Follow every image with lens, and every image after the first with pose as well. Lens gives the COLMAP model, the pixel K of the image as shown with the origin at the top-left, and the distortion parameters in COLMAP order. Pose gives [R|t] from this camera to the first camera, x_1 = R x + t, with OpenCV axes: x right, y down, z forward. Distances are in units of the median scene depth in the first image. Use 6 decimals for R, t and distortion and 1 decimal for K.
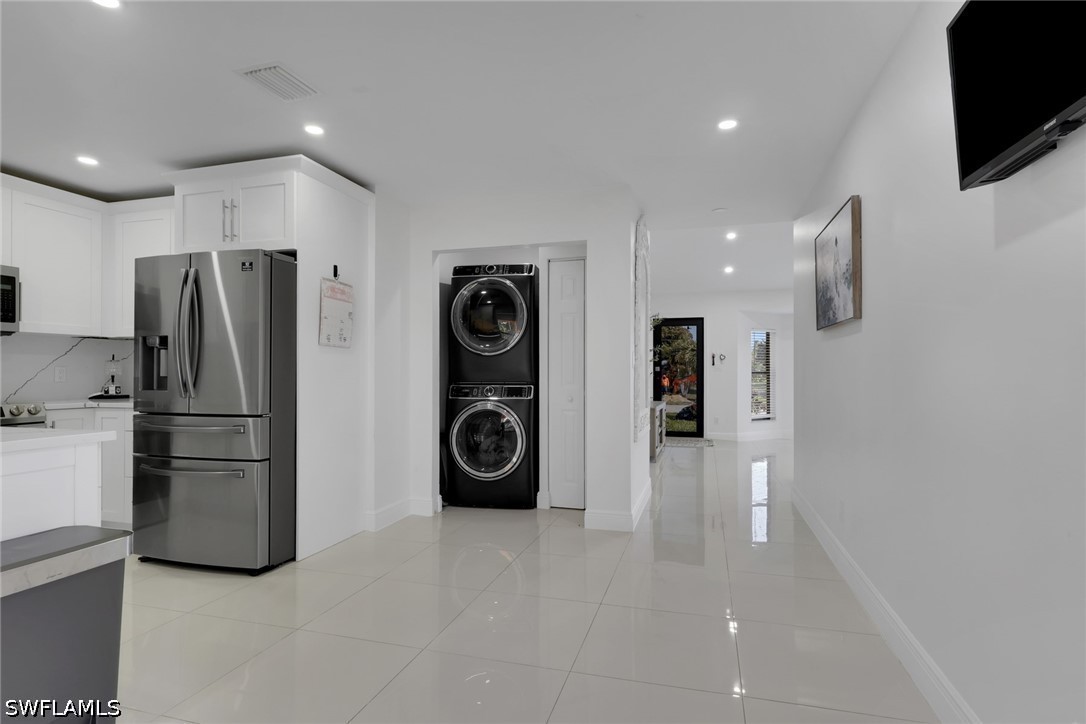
lens RADIAL K [[532.7, 0, 558.7], [0, 532.7, 367.5], [0, 0, 1]] dist [0.003376, -0.001052]
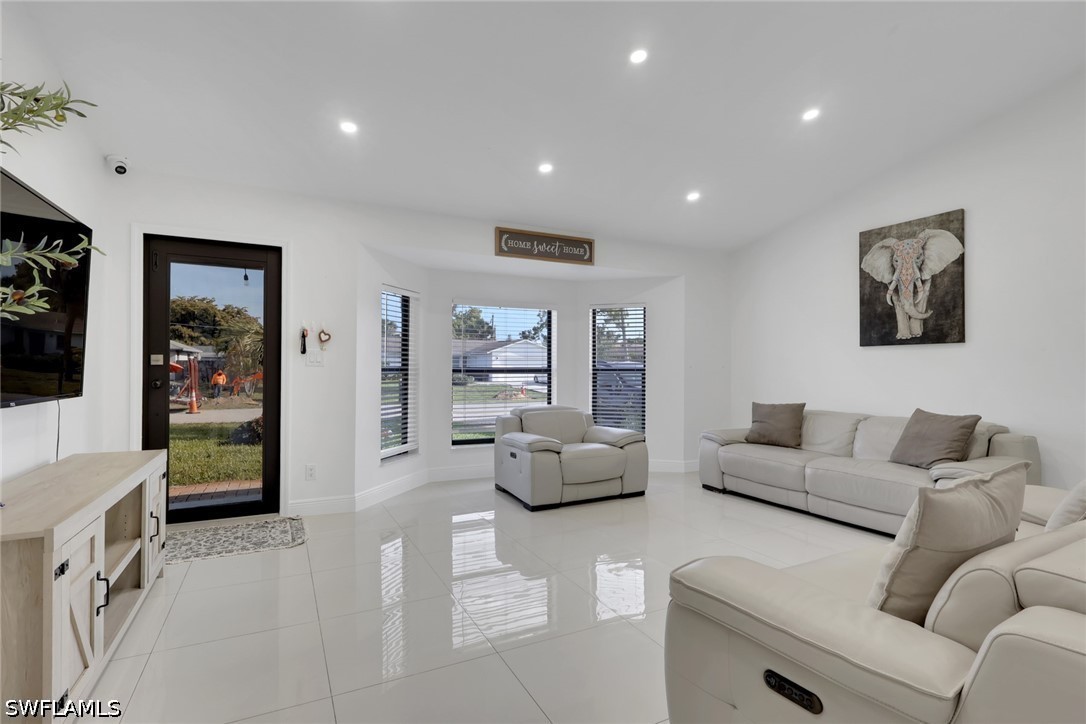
lens RADIAL K [[532.7, 0, 550.0], [0, 532.7, 366.1], [0, 0, 1]] dist [0.003376, -0.001052]
pose [[0.736628, 0.004575, 0.676283, 0.299494], [-0.008886, 0.999956, 0.002914, 0.007571], [-0.676240, -0.008155, 0.736636, 1.139091]]
